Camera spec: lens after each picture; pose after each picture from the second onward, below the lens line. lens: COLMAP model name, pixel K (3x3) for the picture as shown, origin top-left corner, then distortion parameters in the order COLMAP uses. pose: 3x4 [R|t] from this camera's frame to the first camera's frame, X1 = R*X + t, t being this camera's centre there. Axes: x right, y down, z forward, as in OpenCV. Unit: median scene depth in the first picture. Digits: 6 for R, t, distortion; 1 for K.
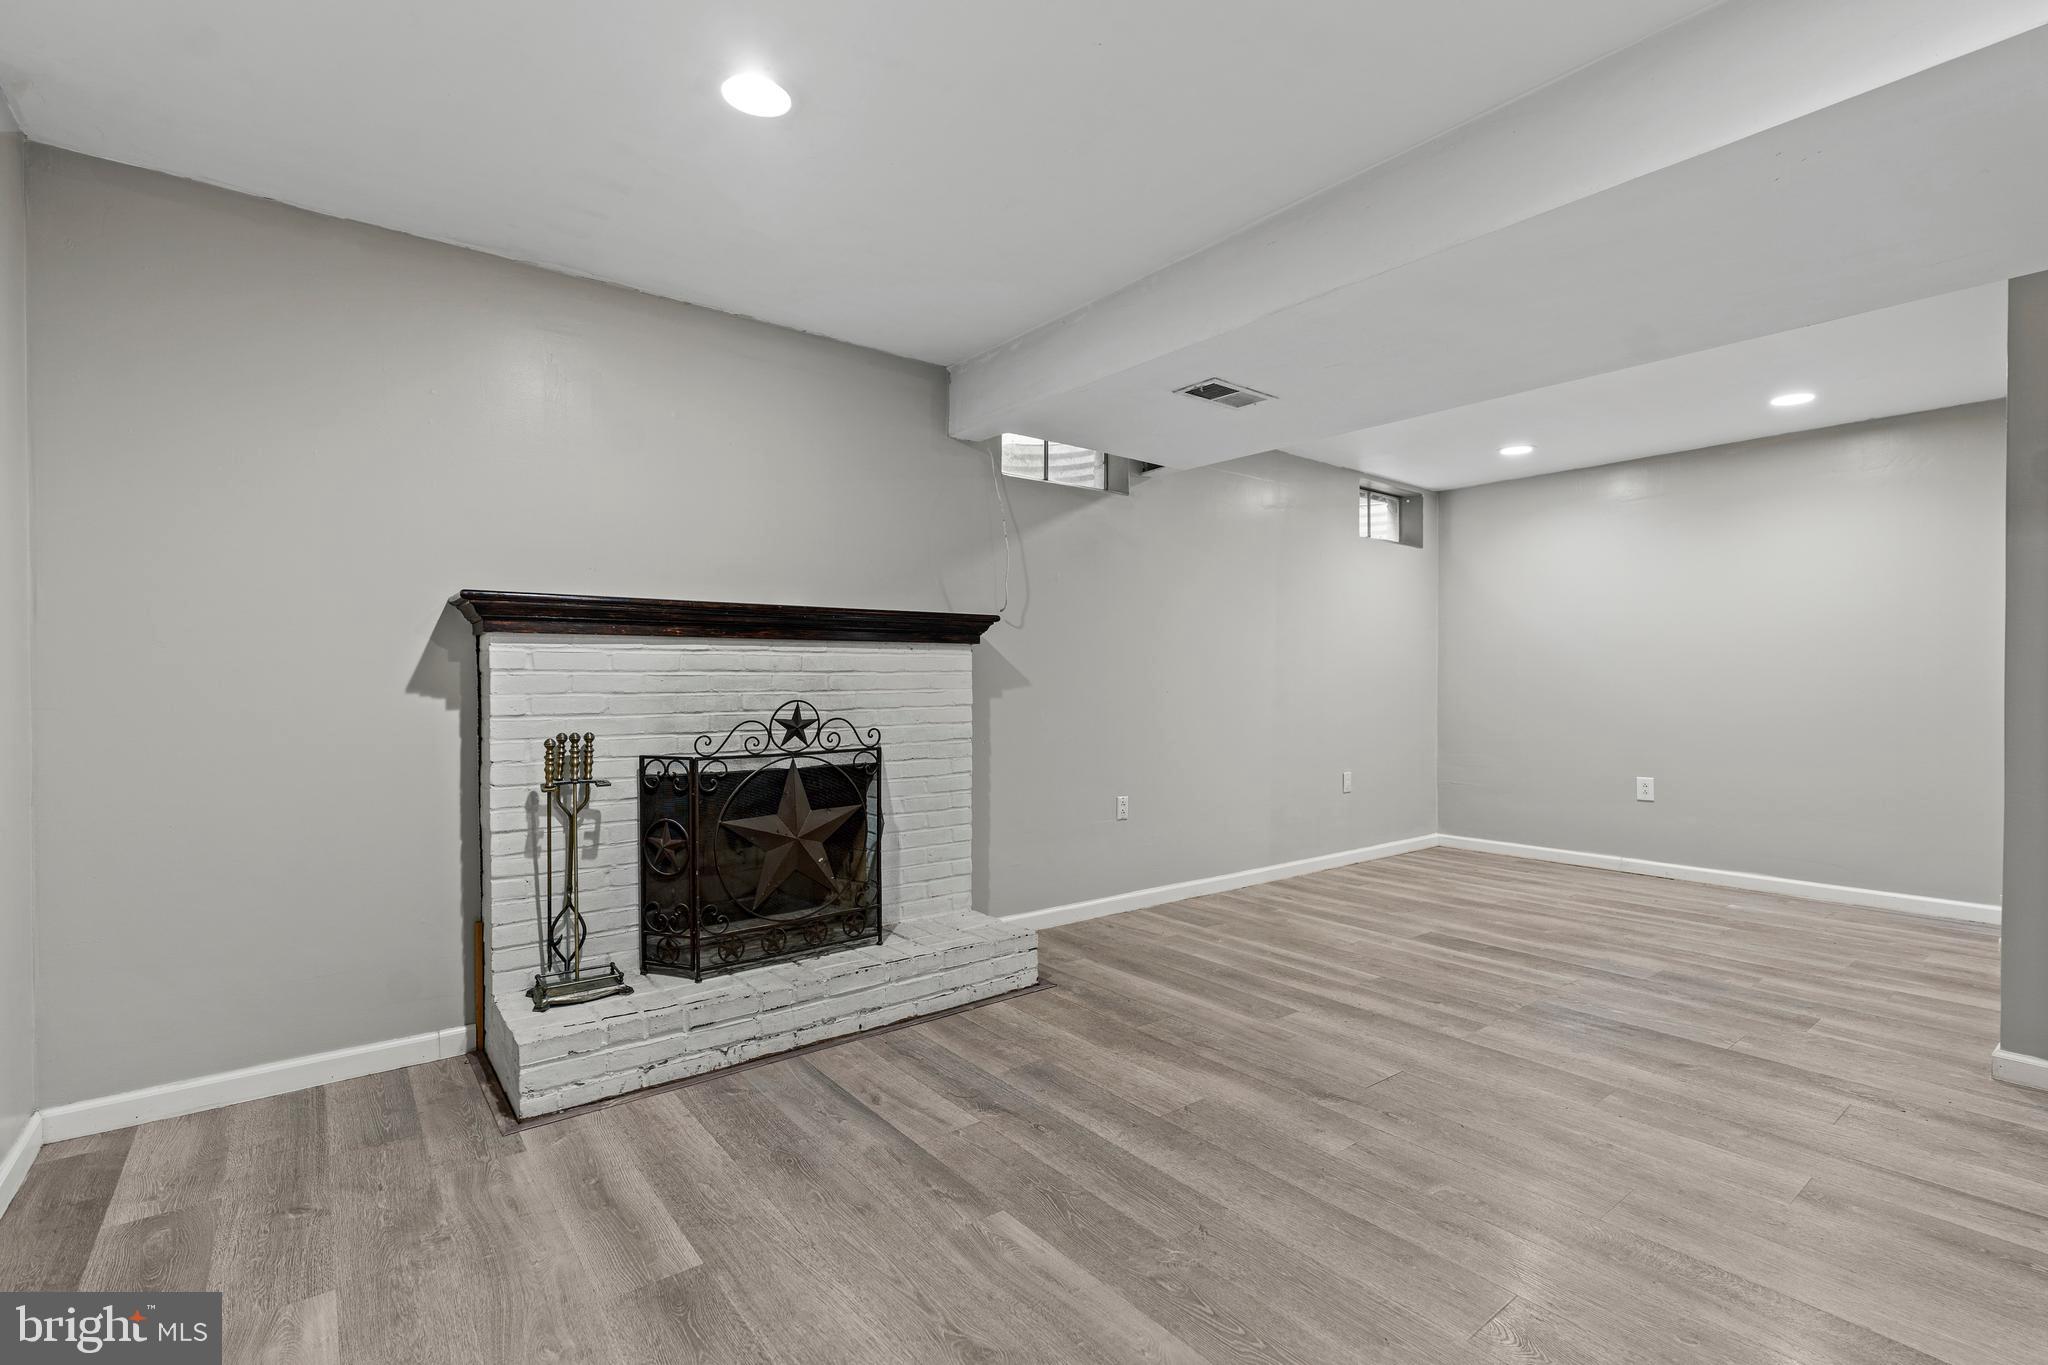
lens RADIAL K [[939.9, 0, 1026.8], [0, 939.9, 669.6], [0, 0, 1]] dist [-0.012166, 0.002126]
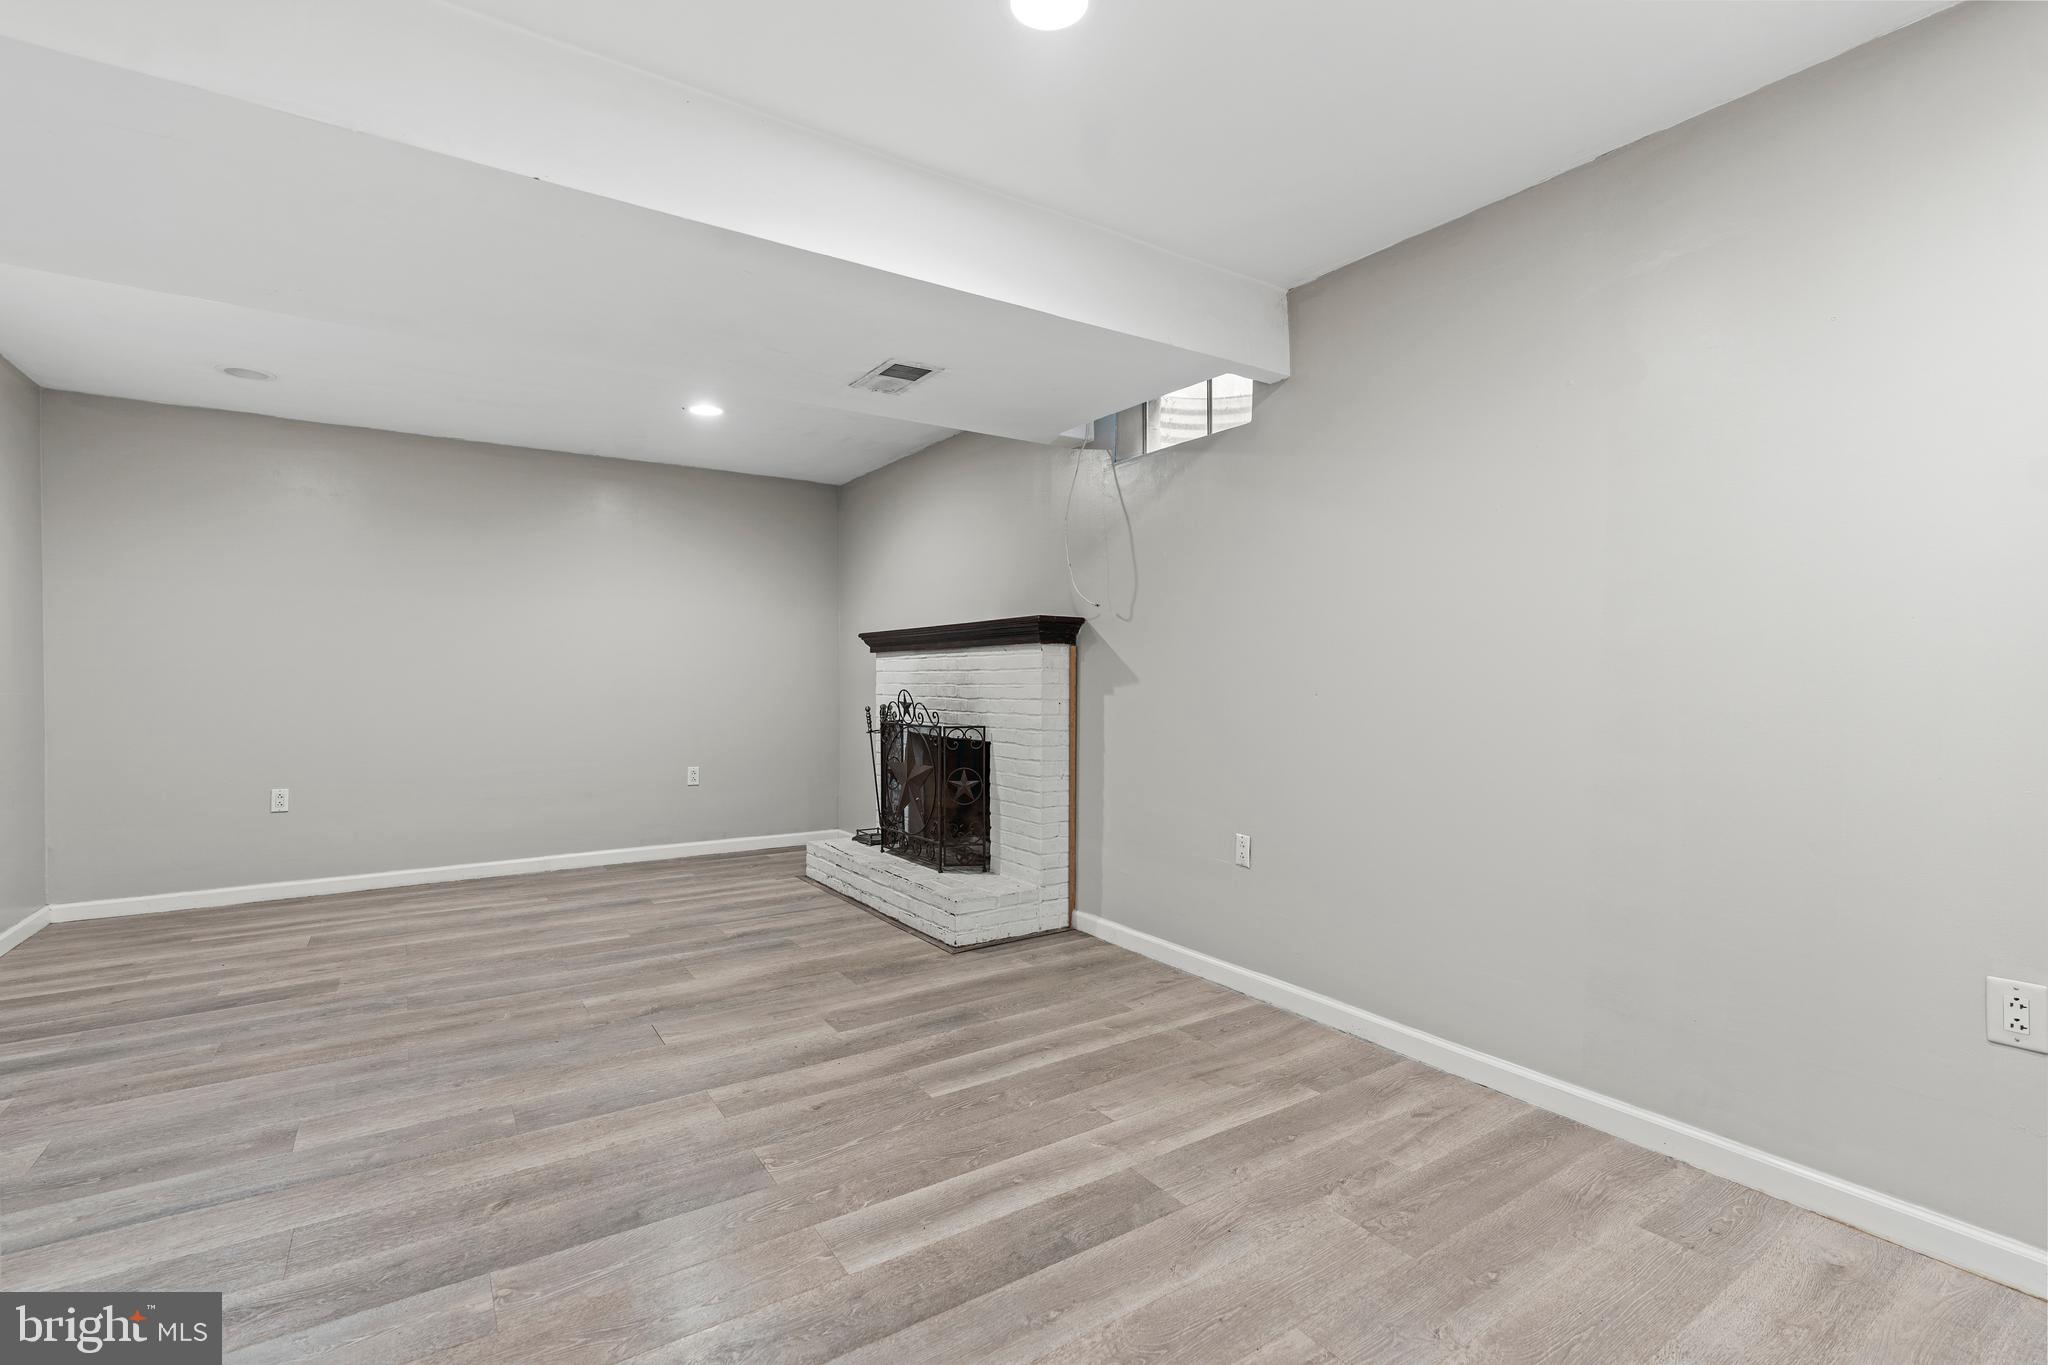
lens RADIAL K [[939.9, 0, 1028.1], [0, 939.9, 696.6], [0, 0, 1]] dist [-0.012166, 0.002126]
pose [[-0.087232, 0.020843, -0.995970, 1.178483], [0.010718, 0.999743, 0.019984, 0.014708], [0.996130, -0.008931, -0.087433, 1.254722]]
